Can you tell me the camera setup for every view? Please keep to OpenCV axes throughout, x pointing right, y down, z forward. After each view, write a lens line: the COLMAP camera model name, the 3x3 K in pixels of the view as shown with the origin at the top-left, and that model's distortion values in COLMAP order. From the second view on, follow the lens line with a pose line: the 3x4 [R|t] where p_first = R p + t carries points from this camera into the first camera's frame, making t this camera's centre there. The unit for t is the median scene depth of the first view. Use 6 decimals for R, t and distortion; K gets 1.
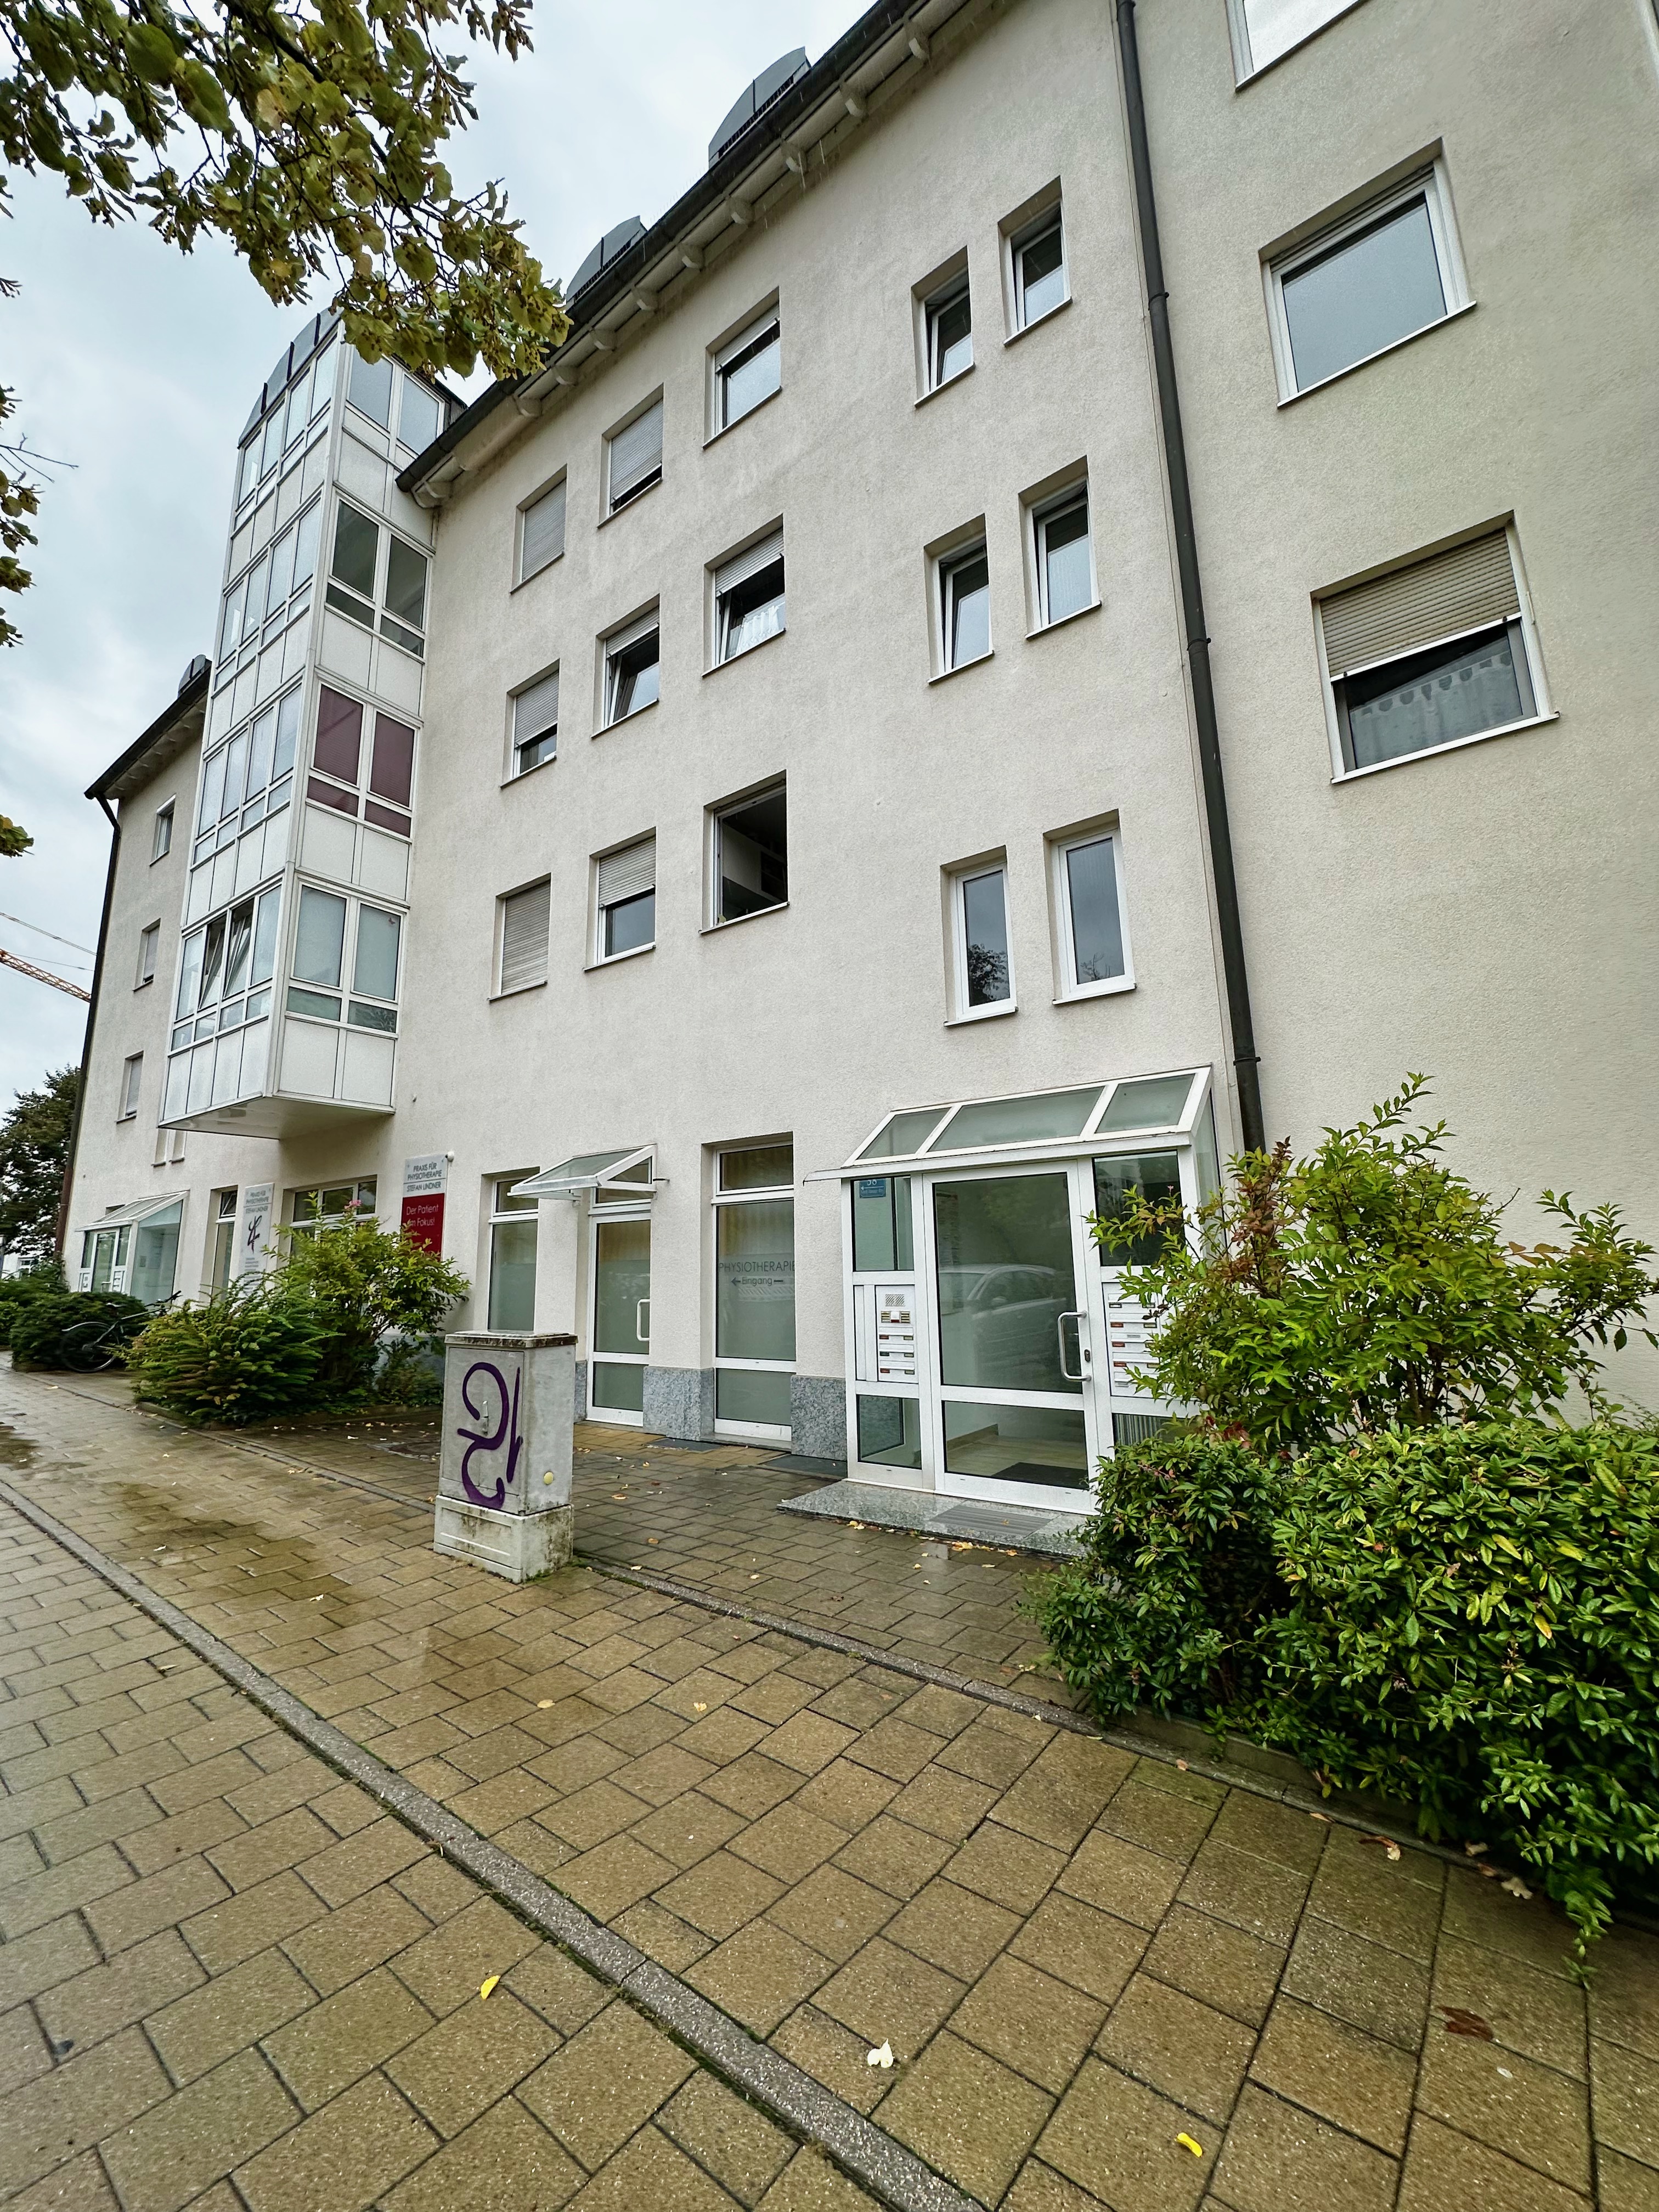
lens RADIAL K [[898.7, 0, 822.1], [0, 898.7, 1071.2], [0, 0, 1]] dist [0.018655, -0.000259]
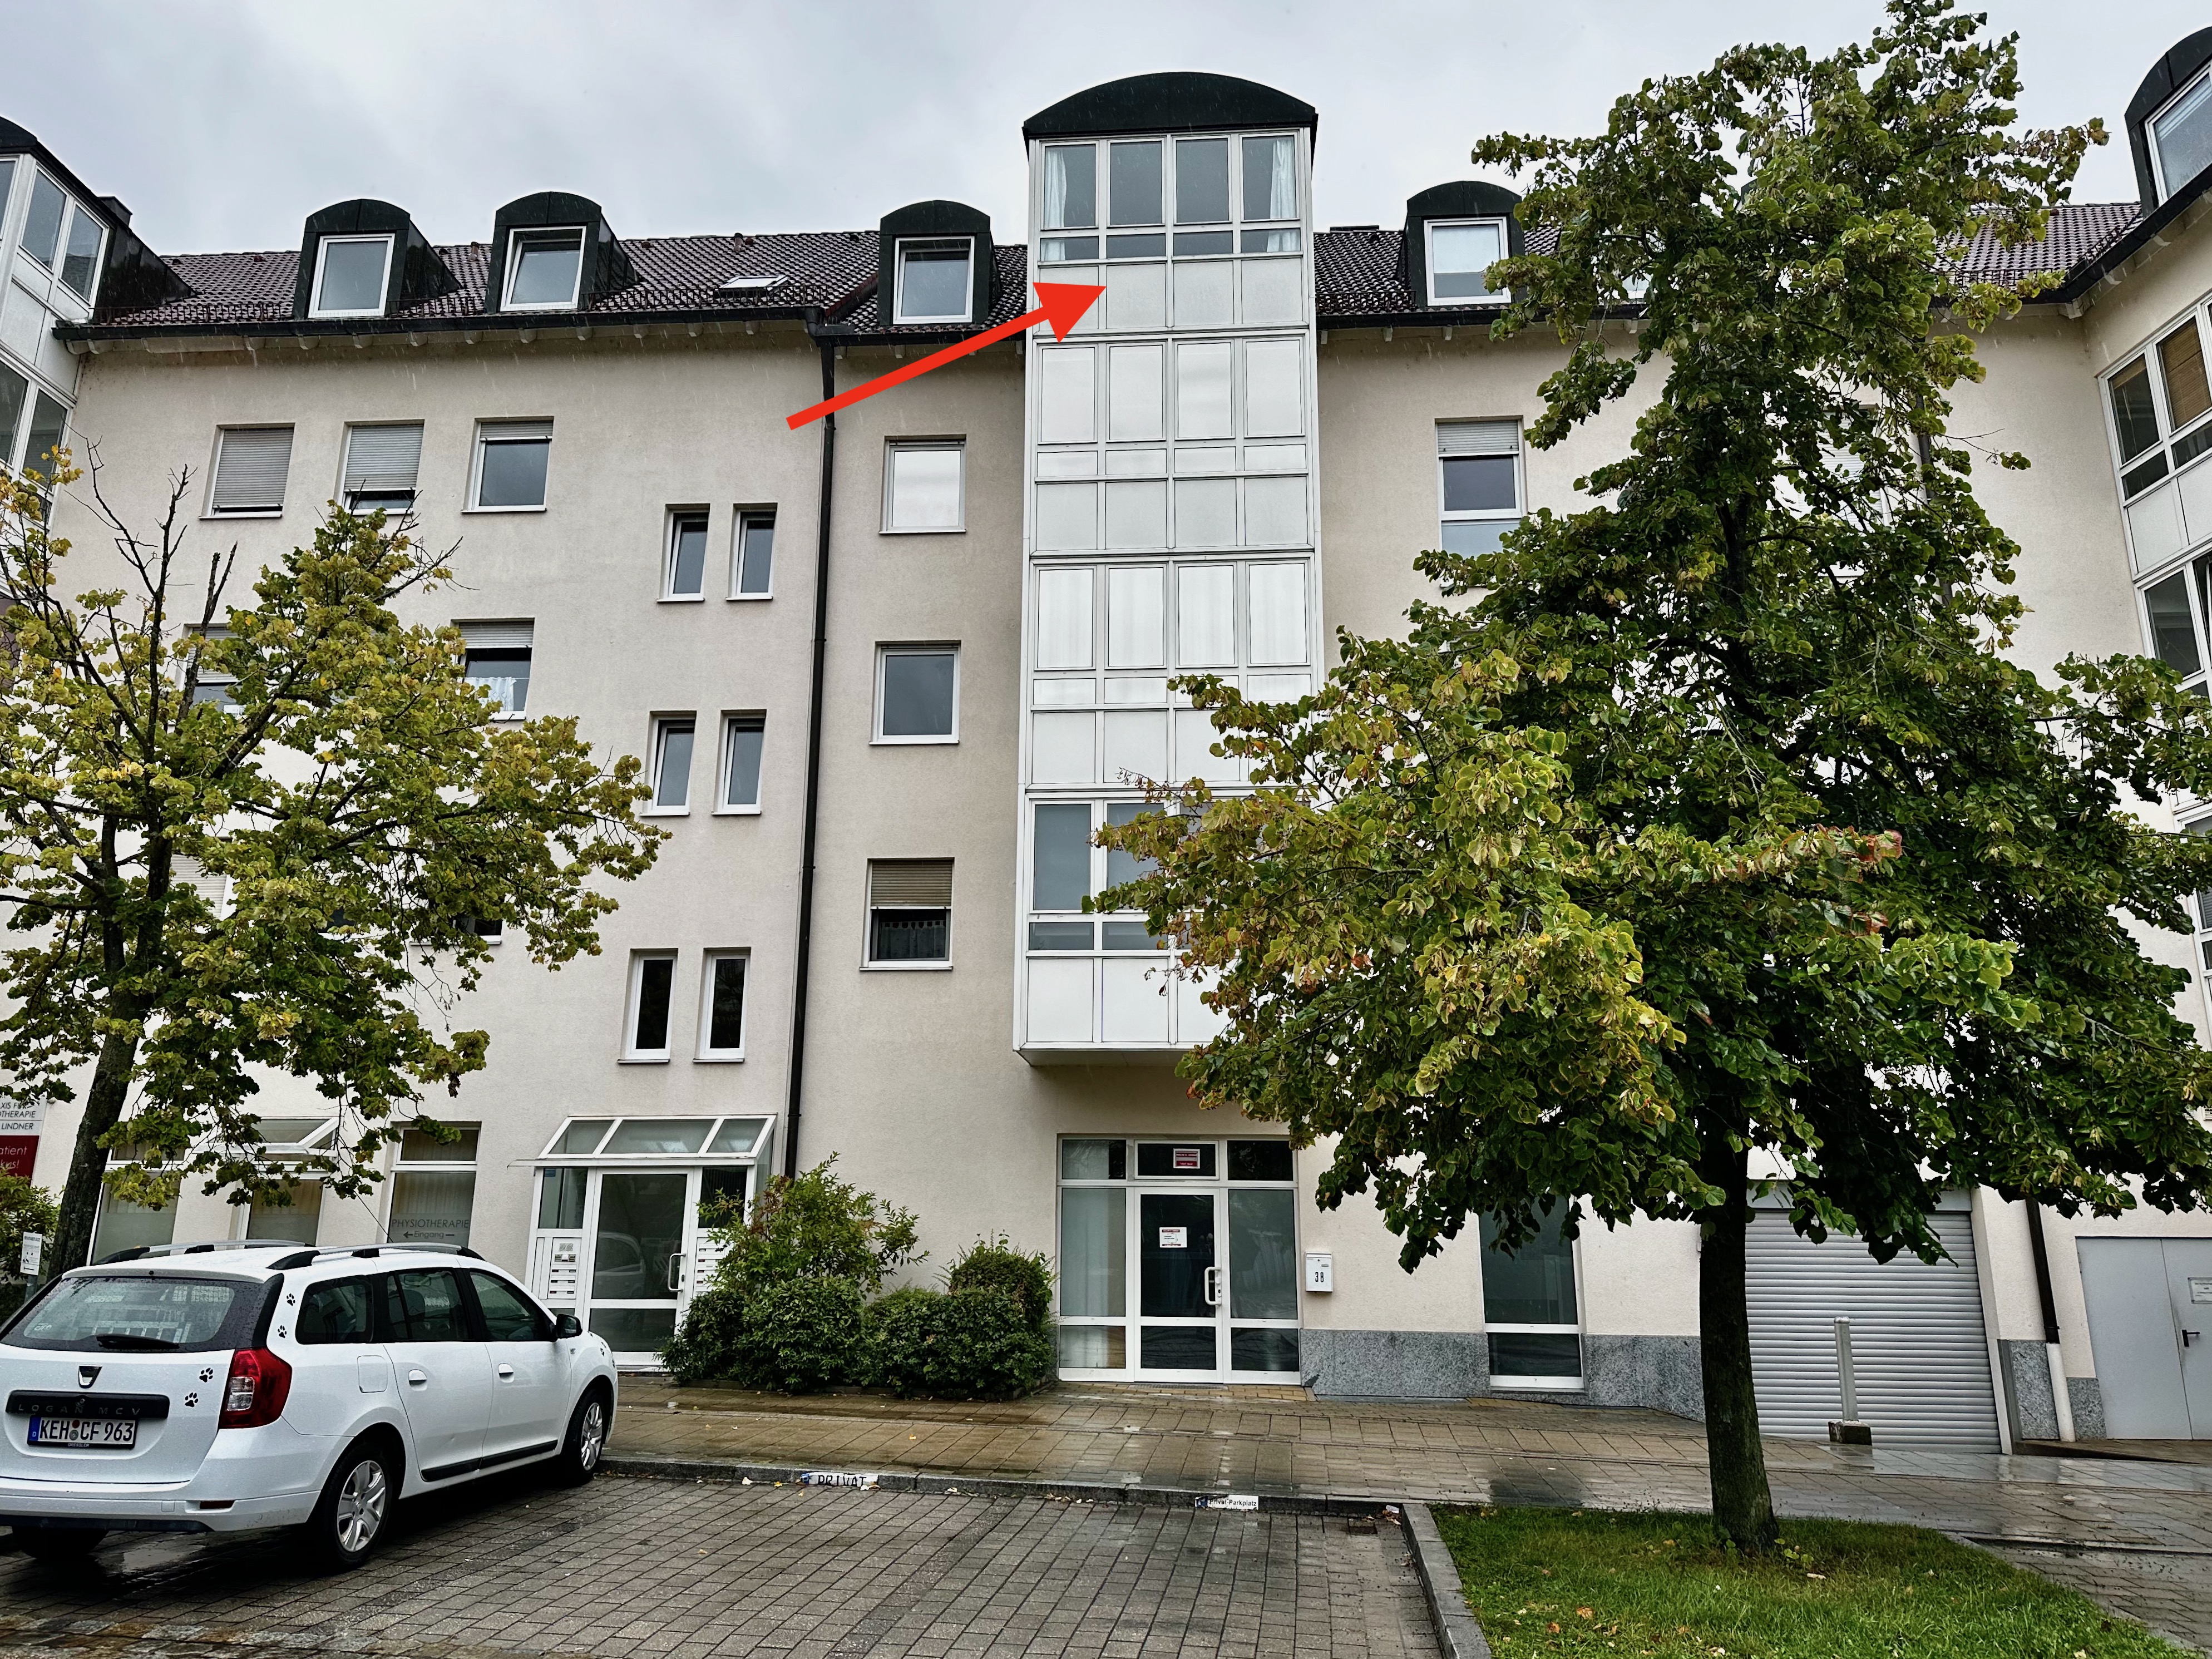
lens RADIAL K [[1533.4, 0, 1106.0], [0, 1533.4, 829.5], [0, 0, 1]] dist [0.003719, -0.004045]
pose [[0.845777, 0.158109, 0.509571, -0.612536], [-0.135057, 0.987421, -0.082211, -0.381287], [-0.516160, 0.000711, 0.856492, -1.819177]]
